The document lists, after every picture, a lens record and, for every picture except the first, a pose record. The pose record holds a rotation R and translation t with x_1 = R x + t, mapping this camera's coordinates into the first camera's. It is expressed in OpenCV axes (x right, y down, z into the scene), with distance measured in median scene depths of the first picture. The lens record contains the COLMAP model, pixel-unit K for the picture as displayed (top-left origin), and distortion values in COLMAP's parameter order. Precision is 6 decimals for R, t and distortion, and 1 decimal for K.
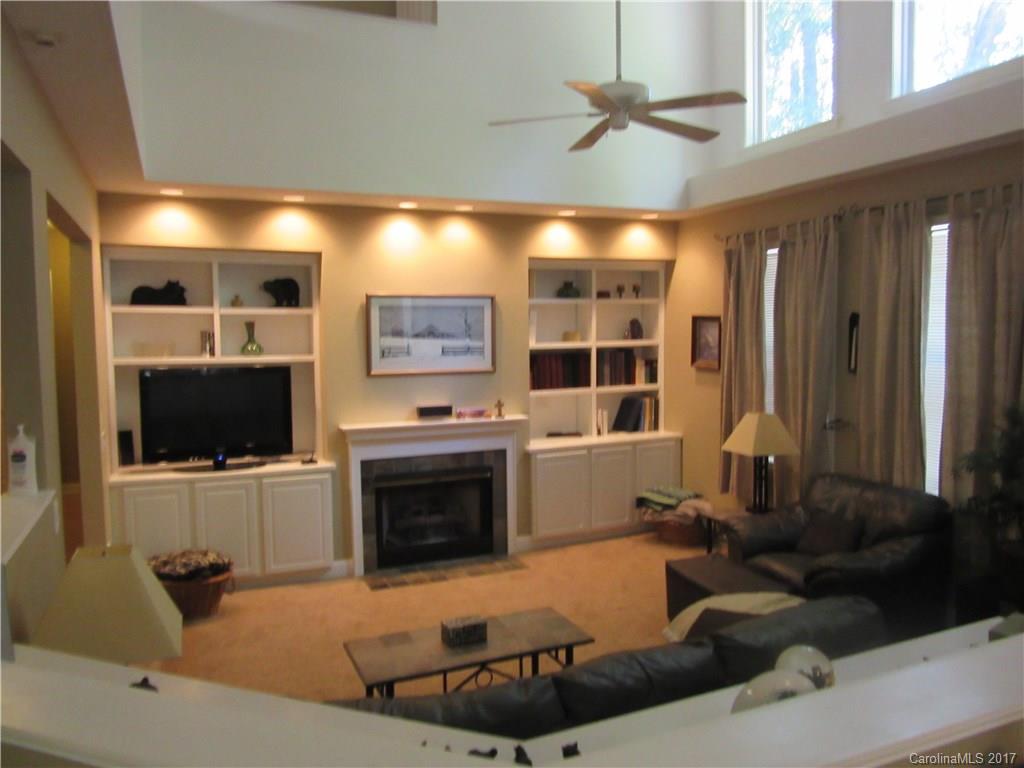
lens RADIAL K [[781.3, 0, 512.0], [0, 781.3, 384.0], [0, 0, 1]] dist [-0.029333, 0.044531]
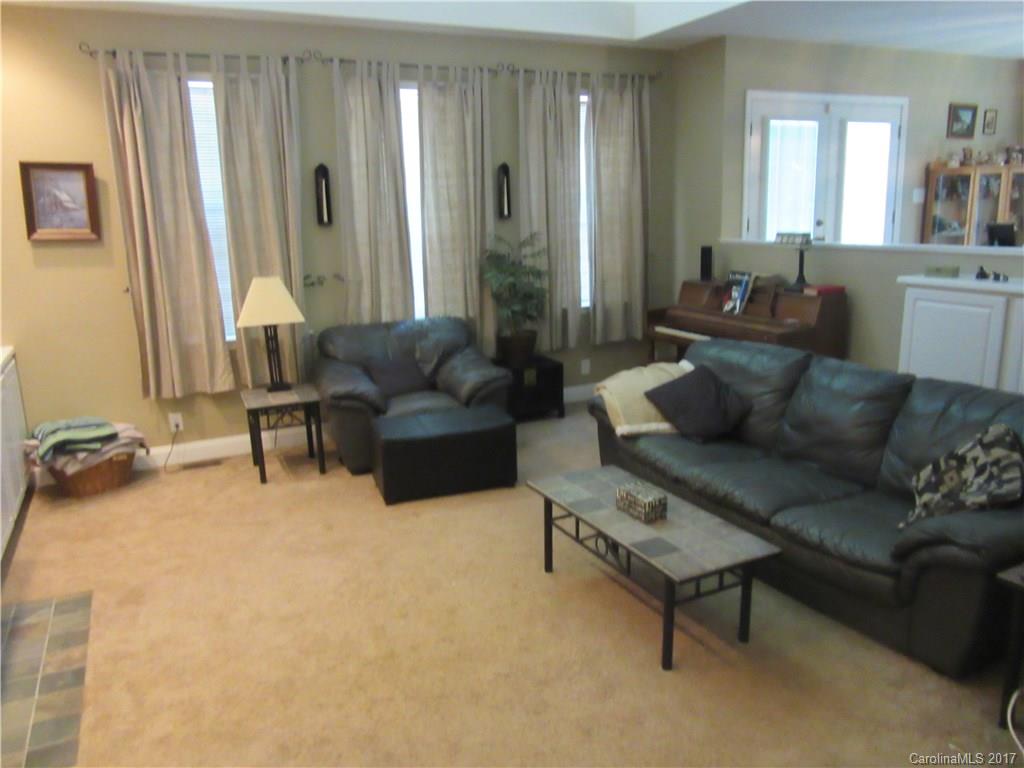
lens RADIAL K [[781.3, 0, 512.0], [0, 781.3, 384.0], [0, 0, 1]] dist [-0.029333, 0.044531]
pose [[-0.034133, -0.207746, 0.977587, -0.541010], [0.091325, 0.973416, 0.210049, -0.004835], [-0.995236, 0.096447, -0.014253, 0.714243]]
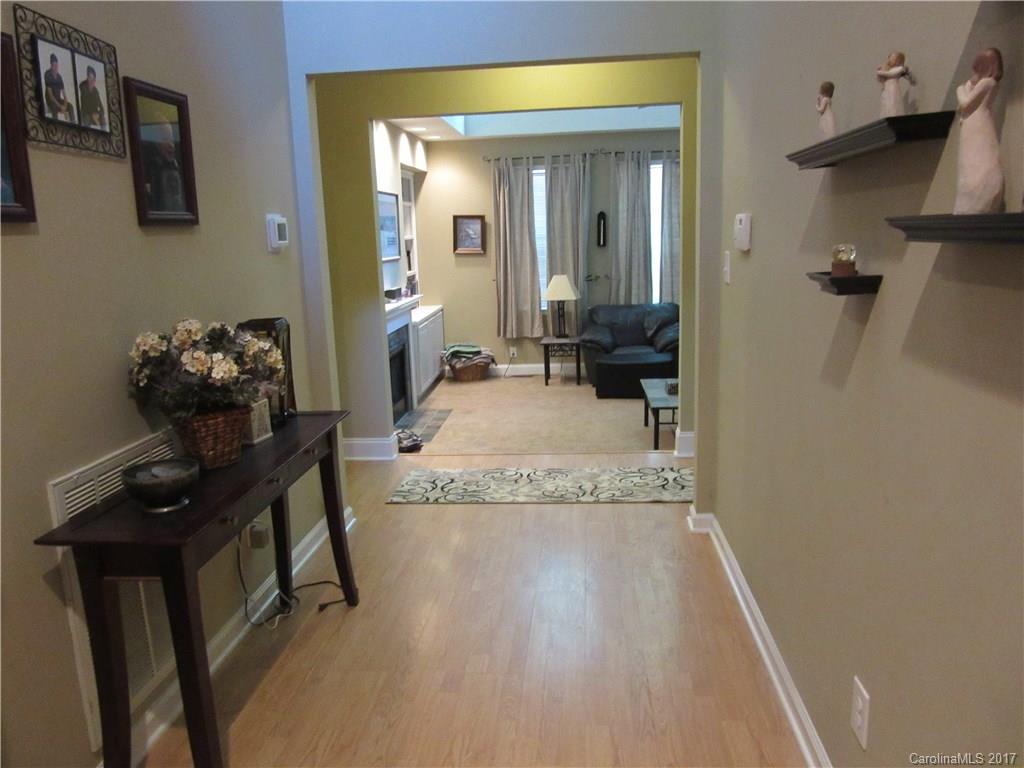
lens RADIAL K [[781.3, 0, 512.0], [0, 781.3, 384.0], [0, 0, 1]] dist [-0.029333, 0.044531]
pose [[0.483692, -0.168896, 0.858787, -1.085796], [0.083205, 0.985634, 0.146979, 0.012716], [-0.871274, 0.000363, 0.490797, 0.287893]]
